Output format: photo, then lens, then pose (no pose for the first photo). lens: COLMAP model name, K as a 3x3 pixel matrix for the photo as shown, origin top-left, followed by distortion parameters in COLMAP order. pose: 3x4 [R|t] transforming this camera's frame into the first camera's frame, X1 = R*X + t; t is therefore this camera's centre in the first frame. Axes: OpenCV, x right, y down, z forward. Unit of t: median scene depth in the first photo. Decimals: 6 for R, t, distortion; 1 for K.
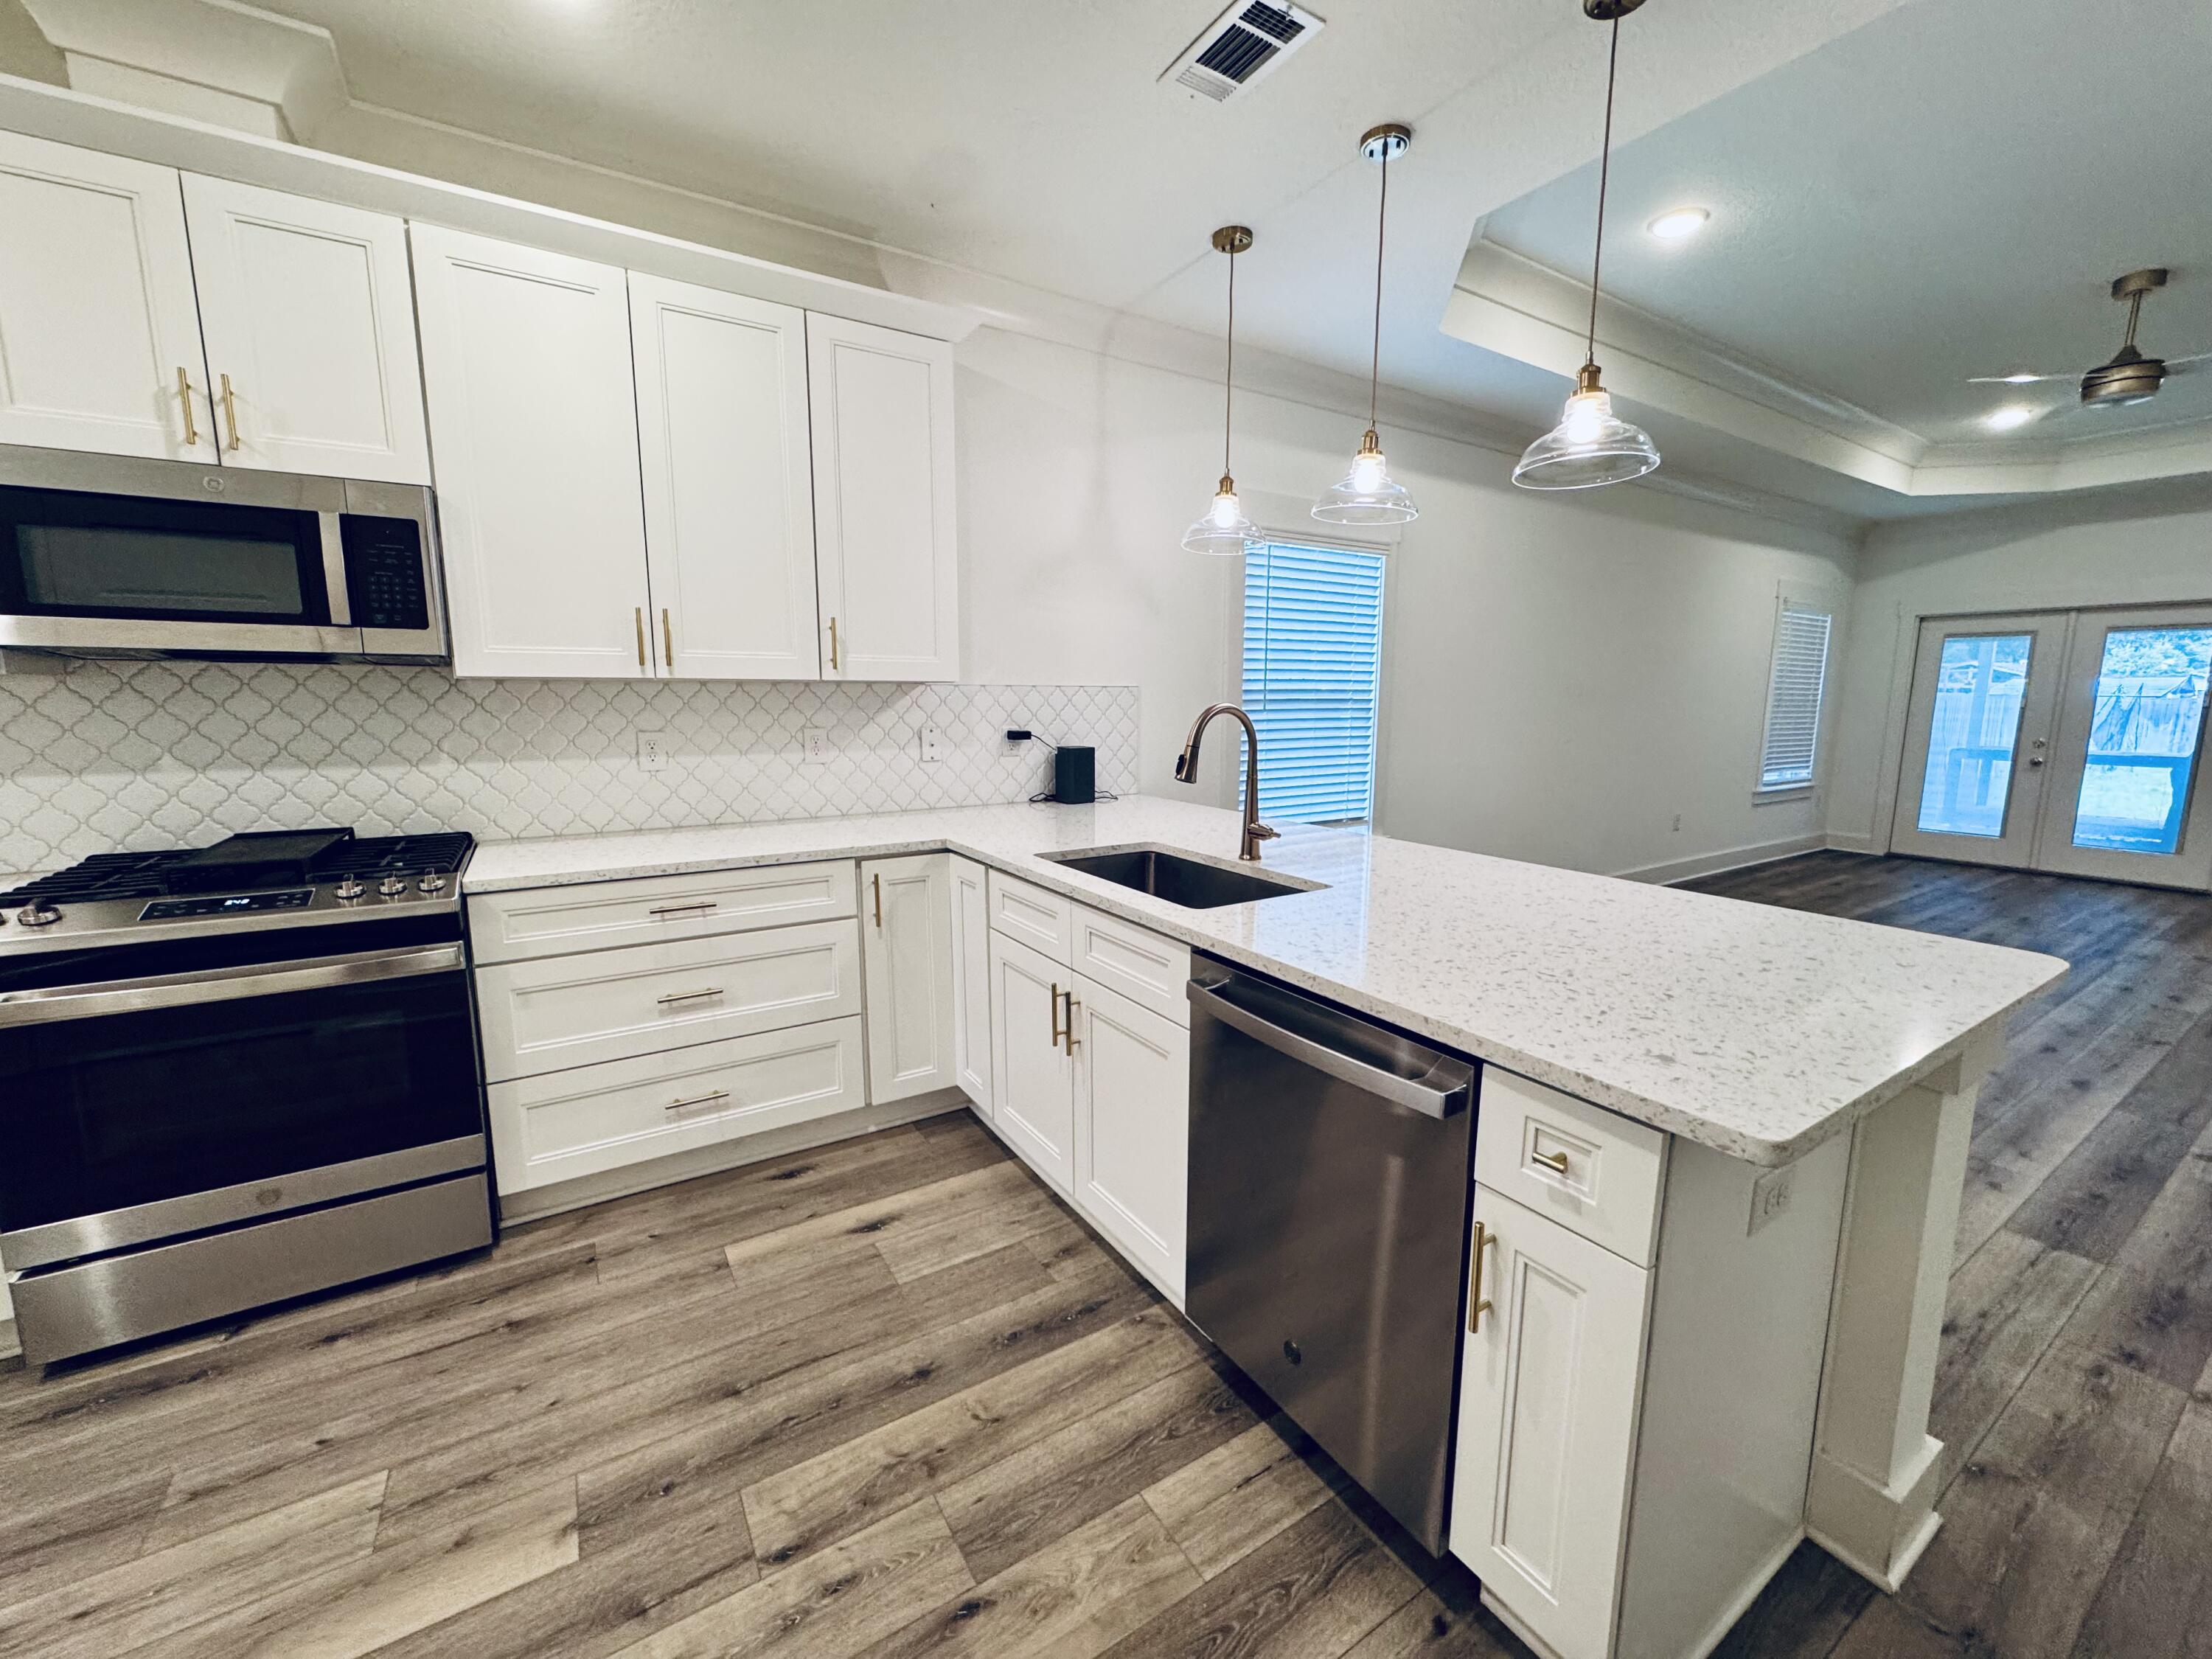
lens RADIAL K [[881.6, 0, 1108.1], [0, 881.6, 829.3], [0, 0, 1]] dist [-0.001478, 0.000165]
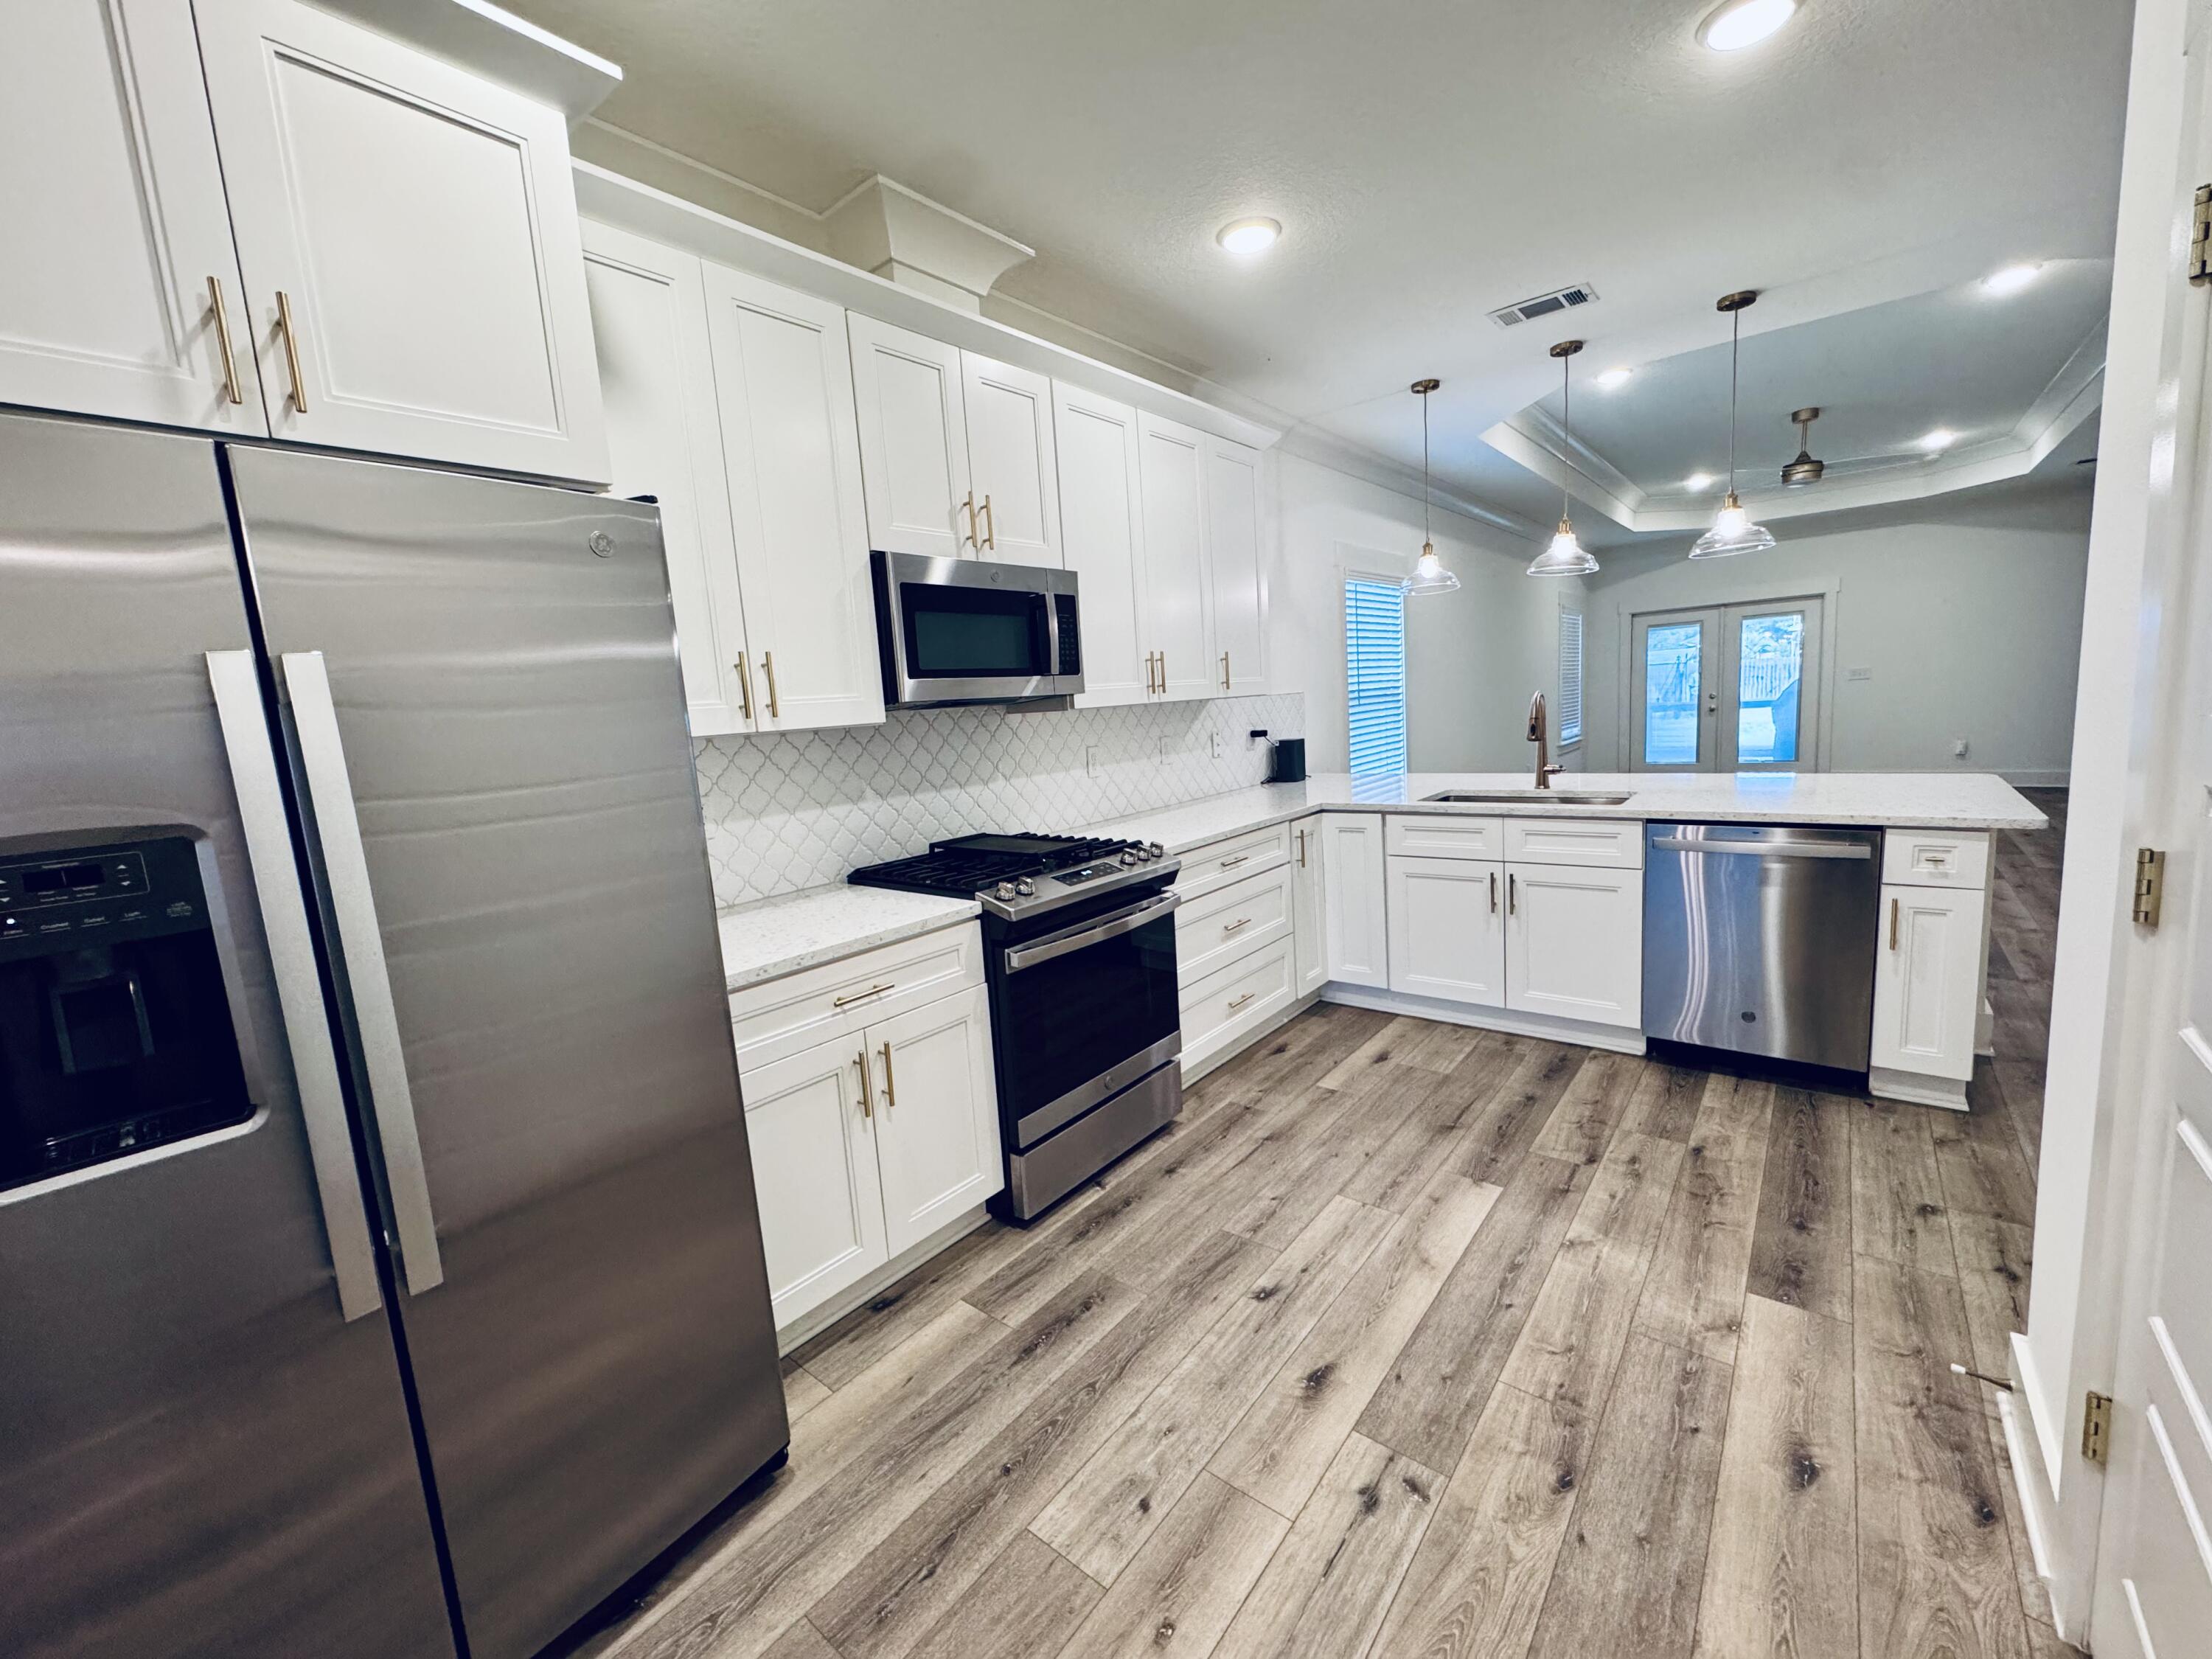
lens RADIAL K [[885.6, 0, 1106.0], [0, 885.6, 829.5], [0, 0, 1]] dist [0.001244, -0.000486]
pose [[0.945822, -0.112754, 0.304480, -1.129694], [0.118809, 0.992916, -0.001368, 0.016891], [-0.302168, 0.037469, 0.952518, -0.294233]]
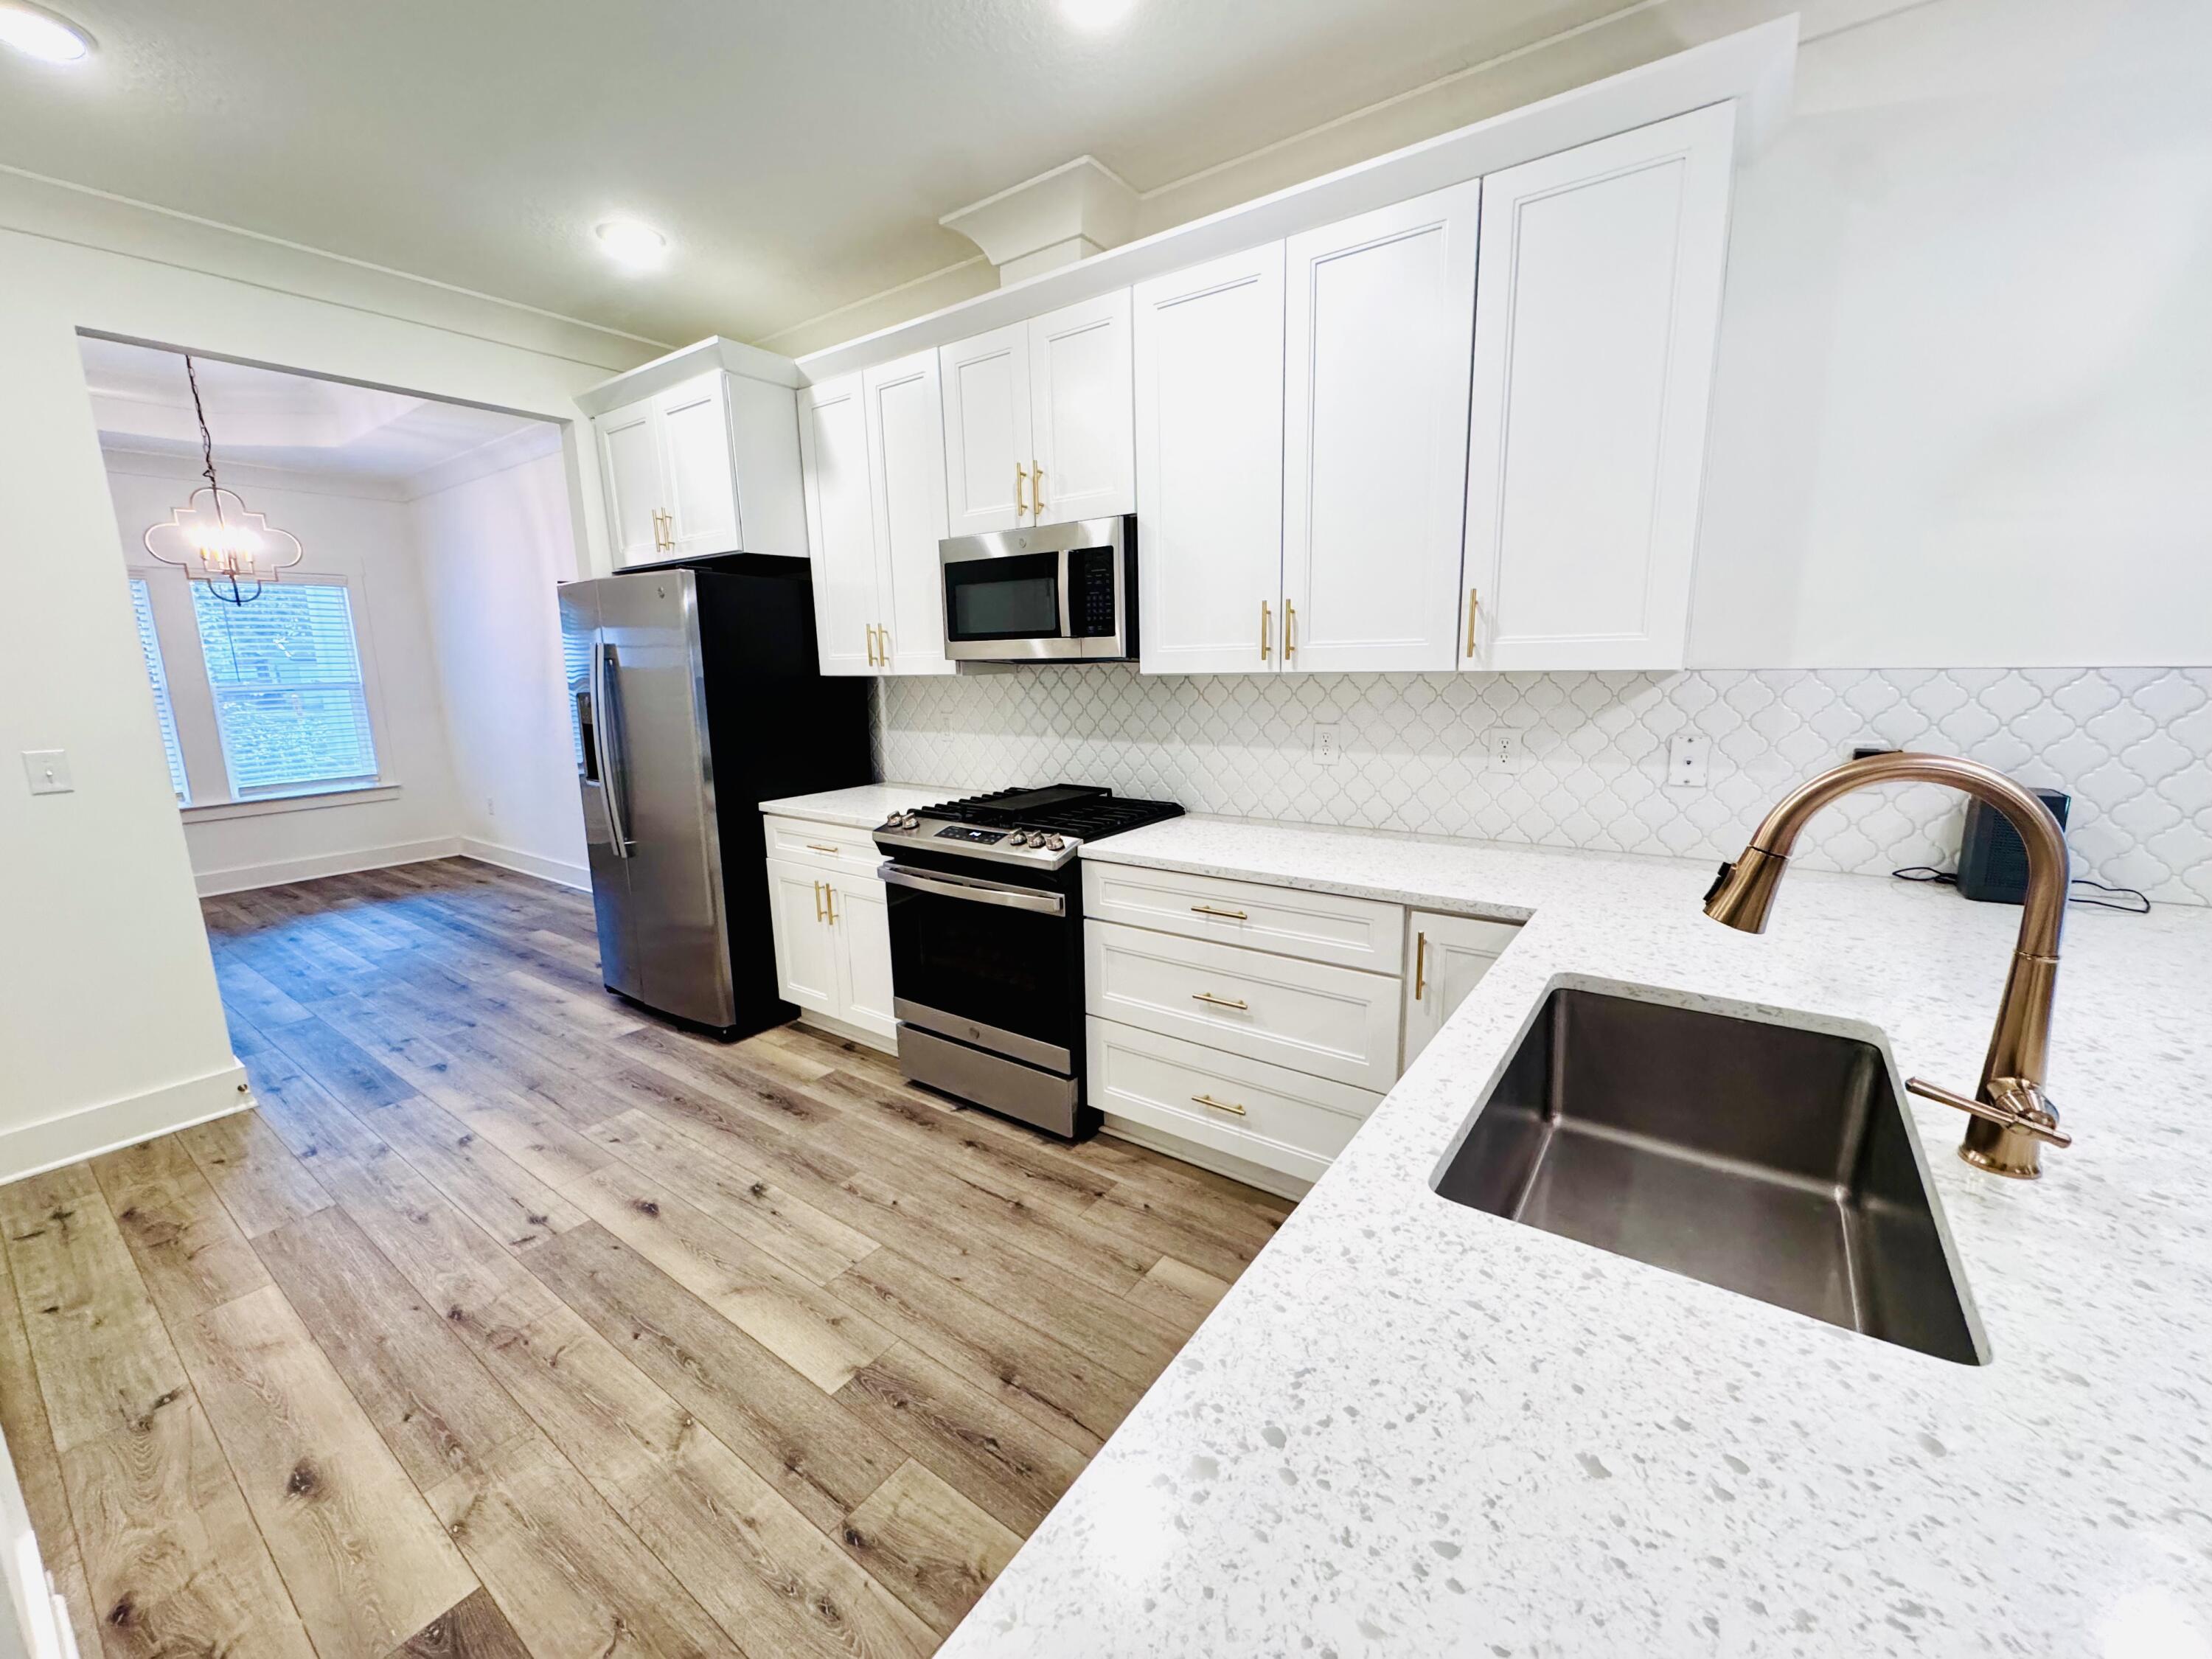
lens RADIAL K [[881.6, 0, 1108.1], [0, 881.6, 829.3], [0, 0, 1]] dist [-0.001478, 0.000165]
pose [[0.374759, 0.166101, -0.912122, 0.356891], [-0.119991, 0.984235, 0.129934, -0.116633], [0.919325, 0.060752, 0.388782, 0.513943]]
